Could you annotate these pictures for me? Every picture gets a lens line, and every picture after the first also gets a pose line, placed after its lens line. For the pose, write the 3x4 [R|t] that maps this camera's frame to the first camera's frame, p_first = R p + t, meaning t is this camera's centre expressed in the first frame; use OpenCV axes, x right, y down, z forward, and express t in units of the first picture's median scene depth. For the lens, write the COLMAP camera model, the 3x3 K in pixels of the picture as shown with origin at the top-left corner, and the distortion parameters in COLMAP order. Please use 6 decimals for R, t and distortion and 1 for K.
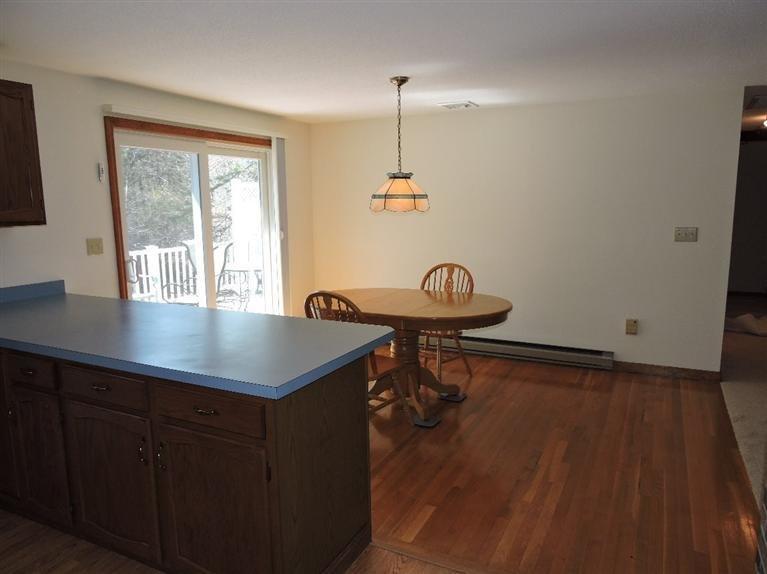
lens RADIAL K [[548.0, 0, 383.1], [0, 548.0, 290.0], [0, 0, 1]] dist [0.002958, 0.000594]
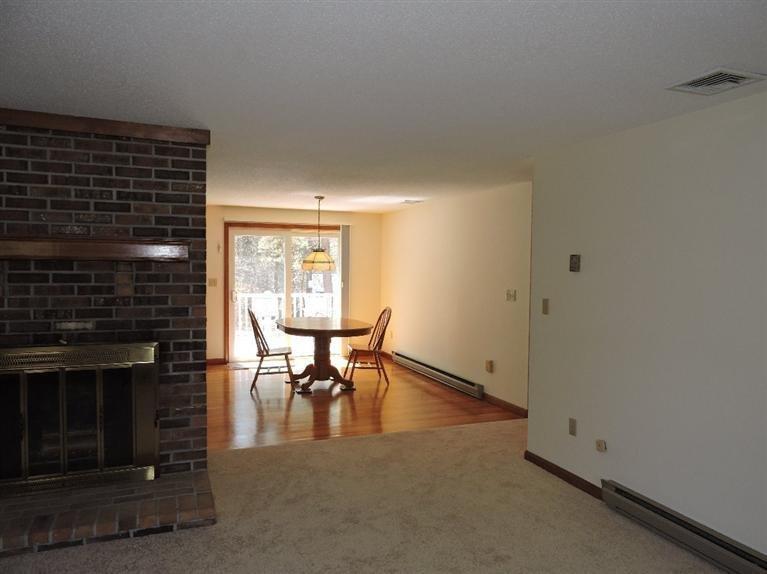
lens RADIAL K [[548.0, 0, 383.7], [0, 548.0, 285.3], [0, 0, 1]] dist [0.002958, 0.000594]
pose [[0.754970, 0.047184, -0.654060, 1.221362], [-0.125412, 0.989387, -0.073387, 0.005635], [0.643655, 0.137432, 0.752875, -0.161372]]
